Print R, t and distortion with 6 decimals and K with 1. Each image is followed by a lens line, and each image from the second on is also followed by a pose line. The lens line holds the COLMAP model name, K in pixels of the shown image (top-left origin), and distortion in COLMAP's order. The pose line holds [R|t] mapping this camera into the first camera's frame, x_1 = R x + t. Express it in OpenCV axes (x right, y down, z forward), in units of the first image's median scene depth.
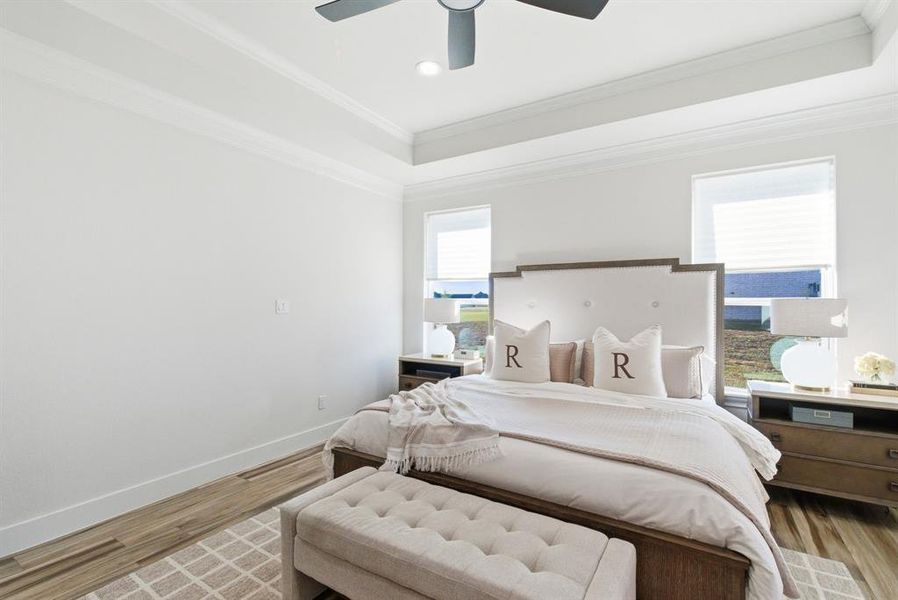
lens RADIAL K [[412.7, 0, 447.9], [0, 412.7, 298.6], [0, 0, 1]] dist [0.006455, -0.002490]
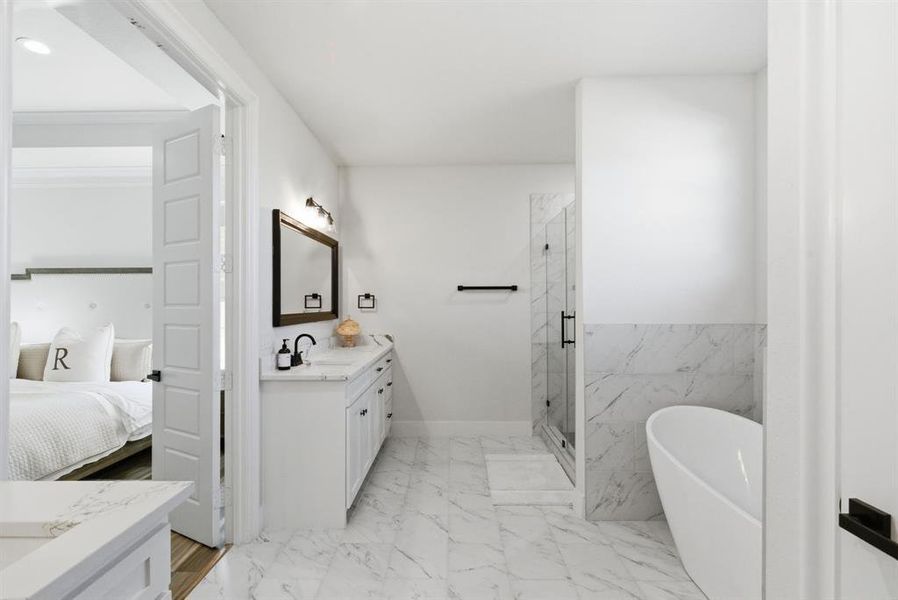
lens RADIAL K [[412.7, 0, 446.3], [0, 412.7, 303.3], [0, 0, 1]] dist [0.006455, -0.002490]
pose [[0.852902, -0.007972, 0.522010, 0.656321], [0.001831, 0.999923, 0.012279, -0.006648], [-0.522067, -0.009517, 0.852851, -0.500768]]
